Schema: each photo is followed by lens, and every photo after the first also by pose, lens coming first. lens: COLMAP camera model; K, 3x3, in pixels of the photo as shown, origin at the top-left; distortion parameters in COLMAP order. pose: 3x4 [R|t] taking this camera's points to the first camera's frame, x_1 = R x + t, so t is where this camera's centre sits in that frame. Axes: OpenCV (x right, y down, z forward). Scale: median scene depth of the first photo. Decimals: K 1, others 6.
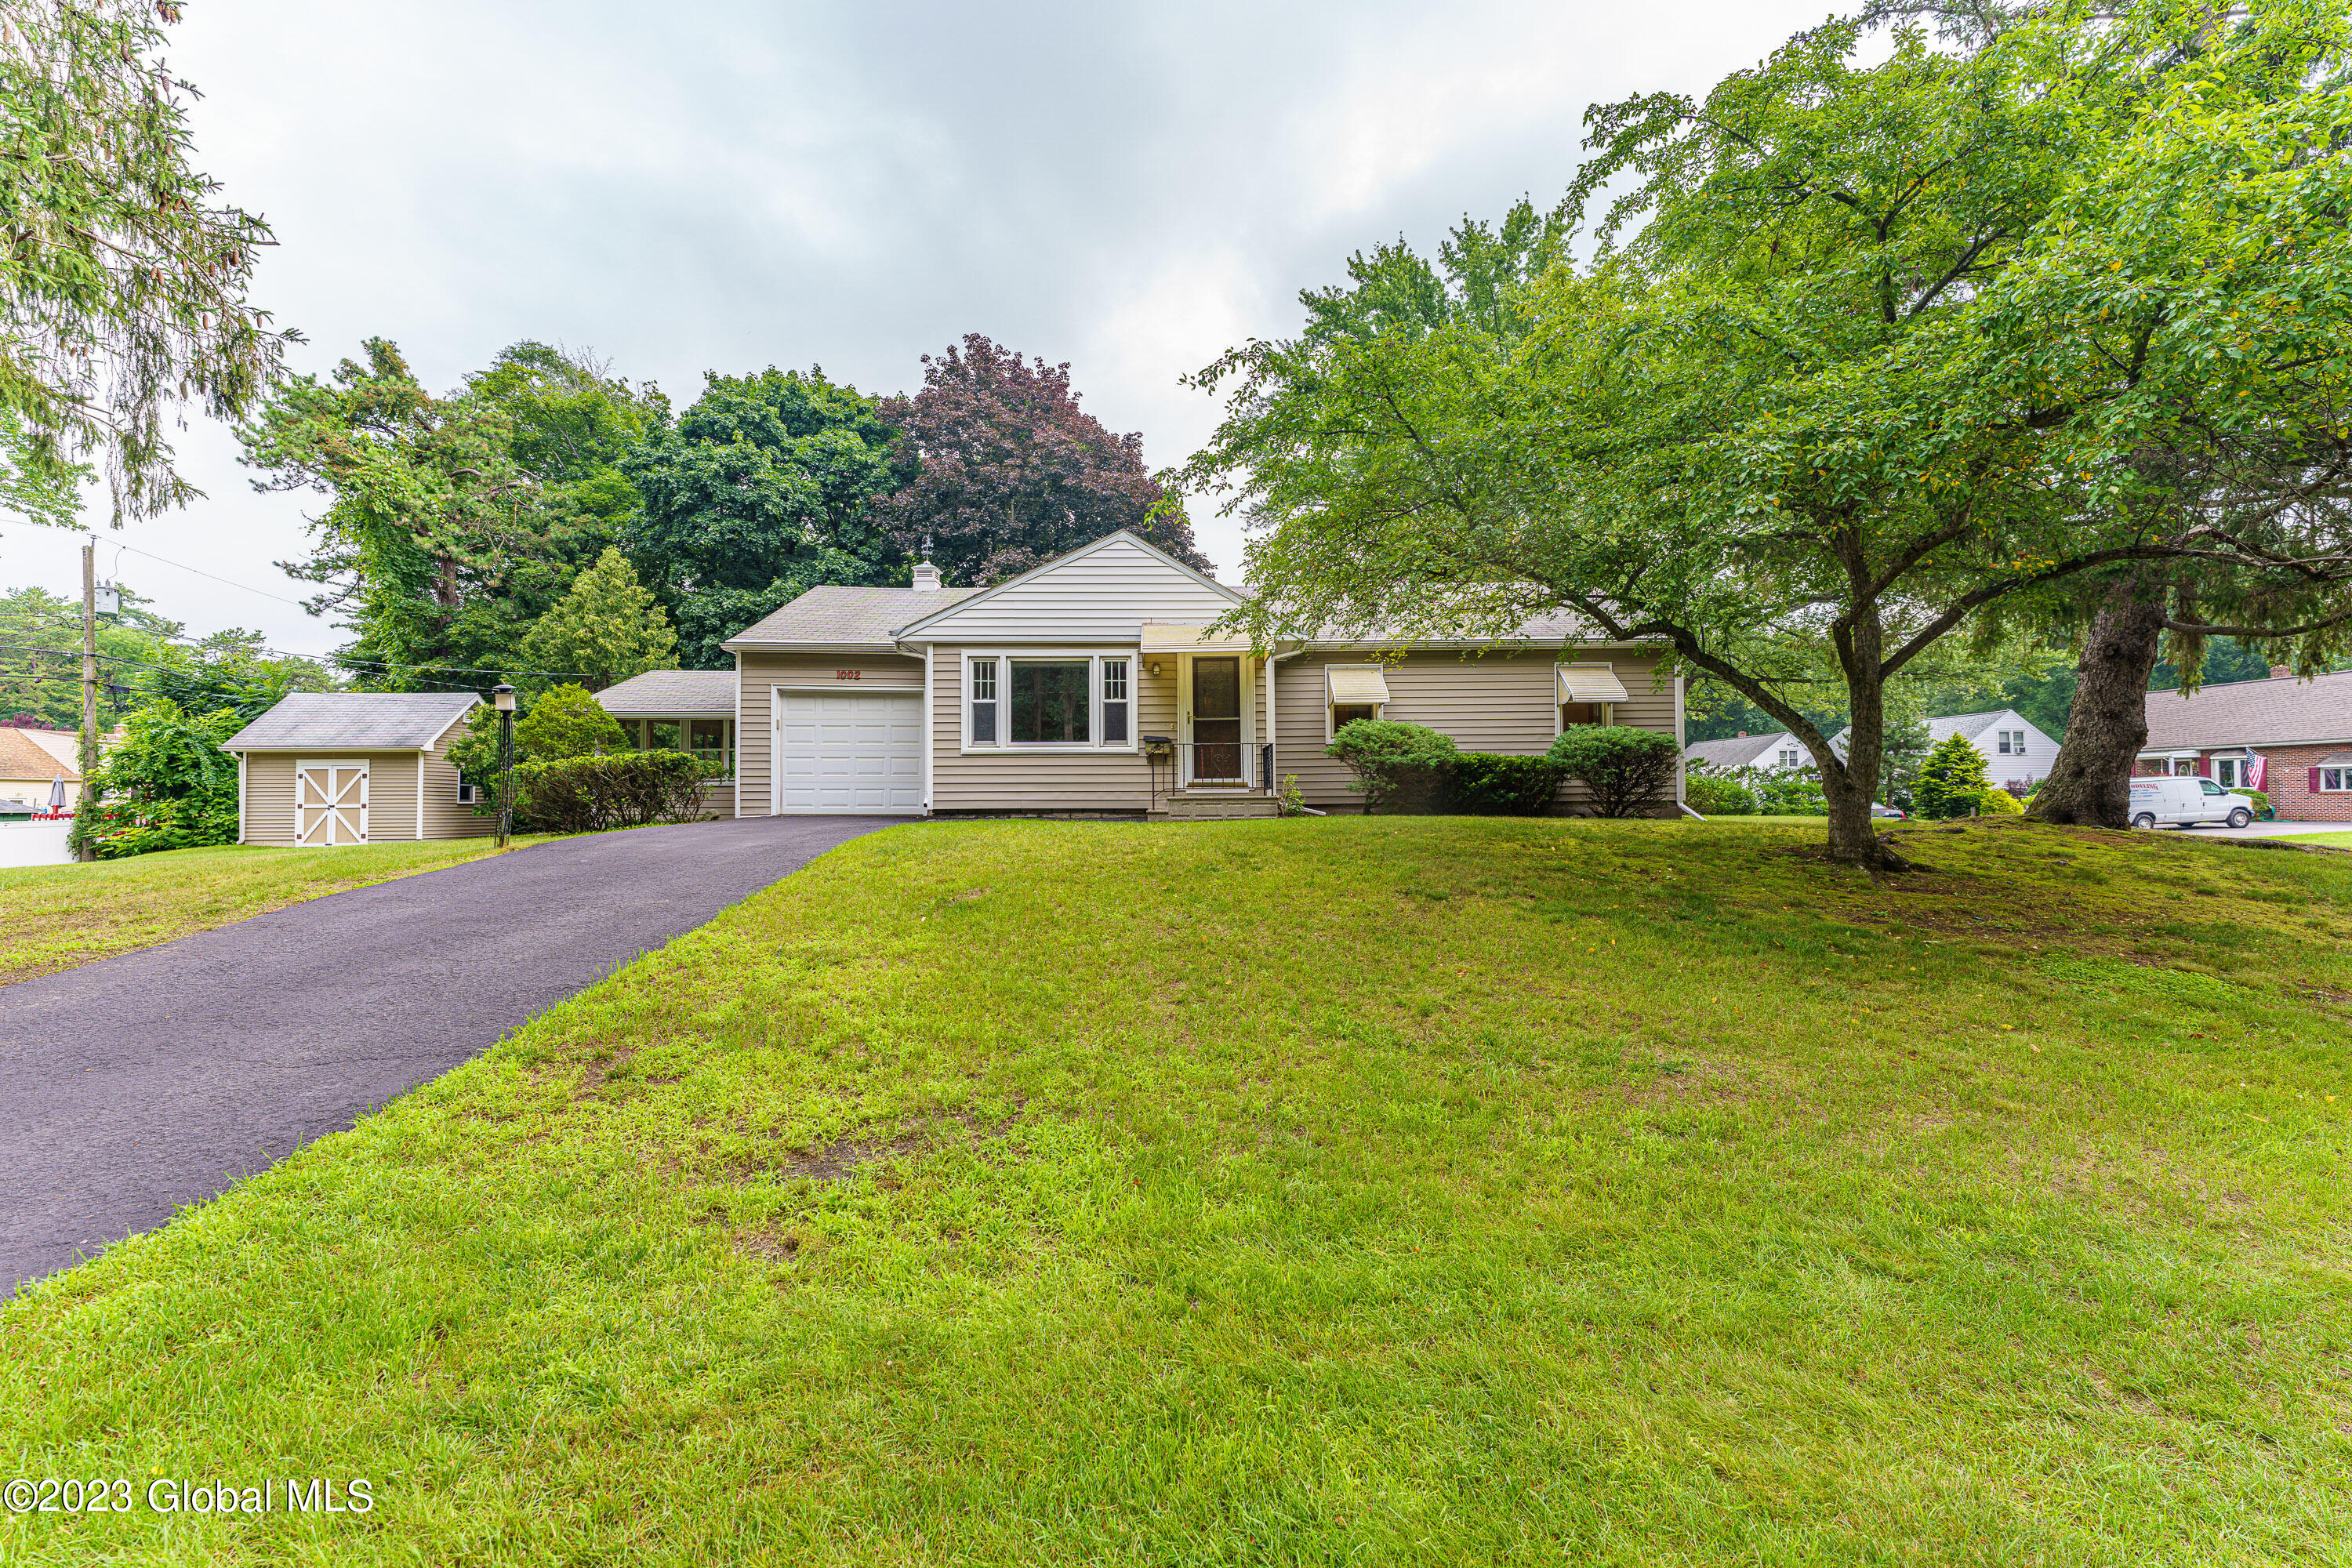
lens RADIAL K [[930.4, 0, 1181.2], [0, 930.4, 774.3], [0, 0, 1]] dist [-0.001634, 0.000019]
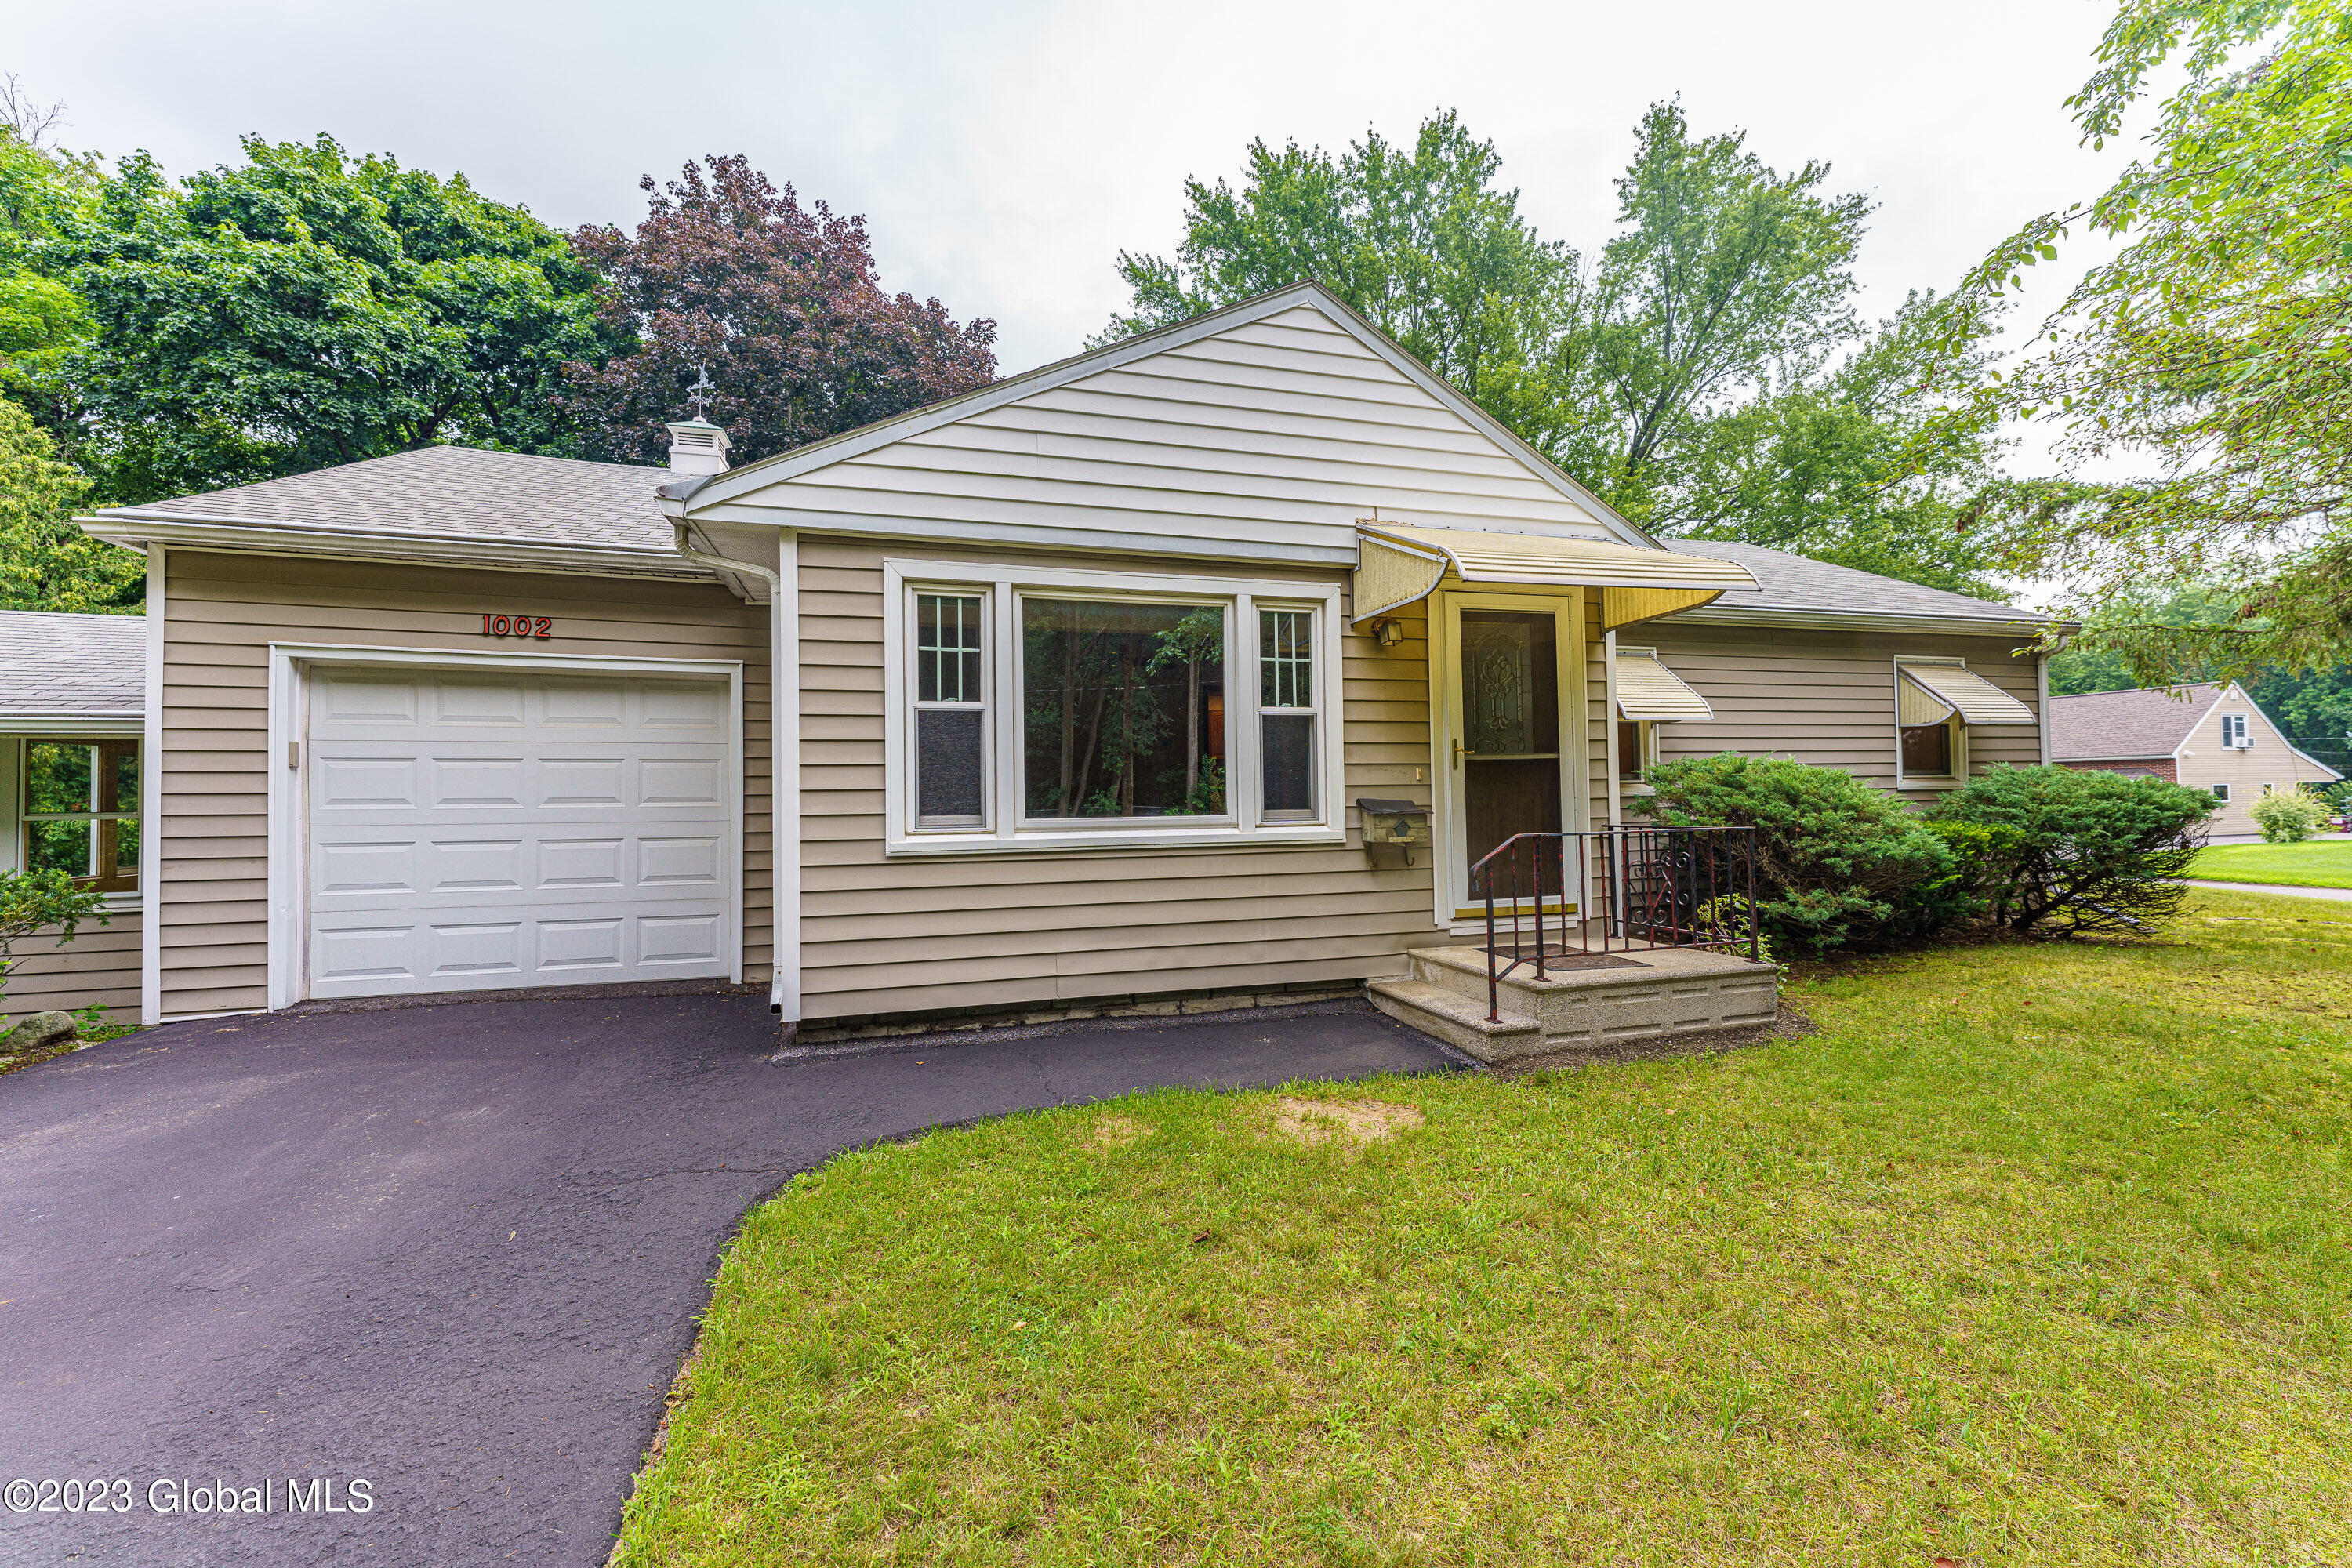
lens RADIAL K [[930.4, 0, 1181.2], [0, 930.4, 774.3], [0, 0, 1]] dist [-0.001634, 0.000019]
pose [[0.962797, -0.001380, 0.270221, -0.113893], [0.000825, 0.999997, 0.002167, -0.026912], [-0.270223, -0.001864, 0.962796, 0.321204]]
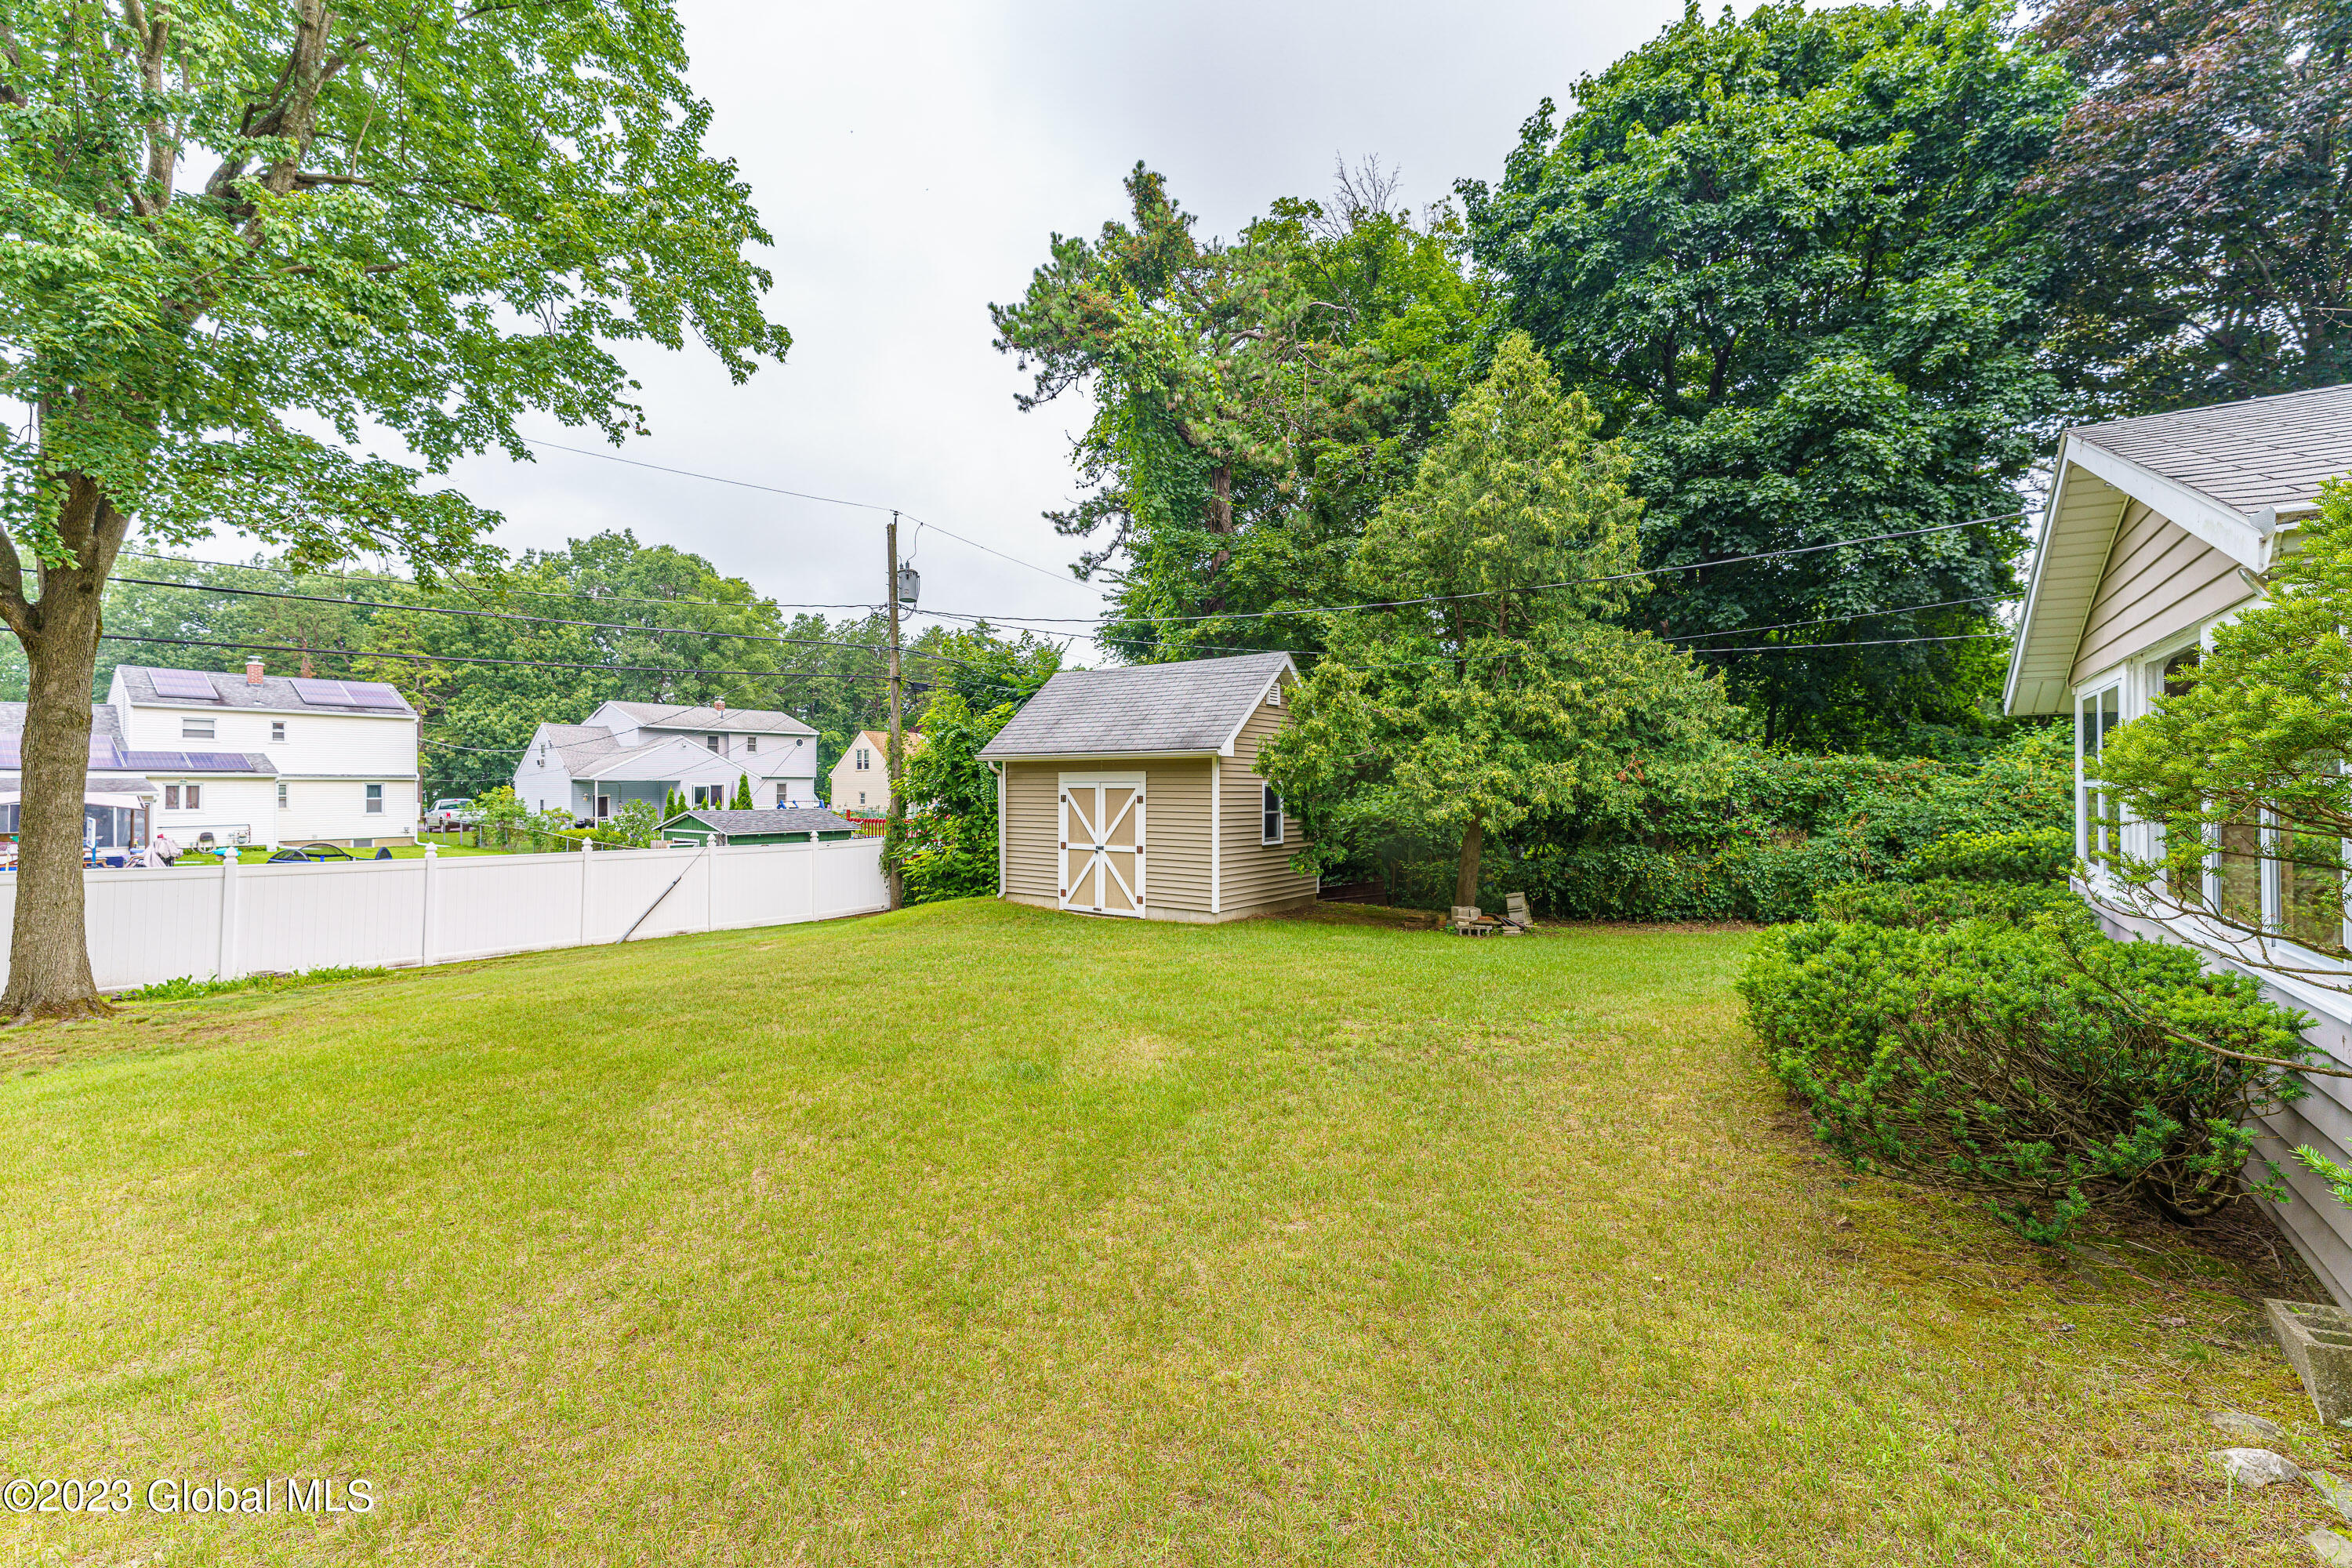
lens RADIAL K [[930.4, 0, 1181.2], [0, 930.4, 774.3], [0, 0, 1]] dist [-0.001634, 0.000019]
pose [[0.789861, -0.000089, -0.613285, -0.432999], [0.012886, 0.999782, 0.016450, -0.021197], [0.613150, -0.020896, 0.789690, 0.479748]]
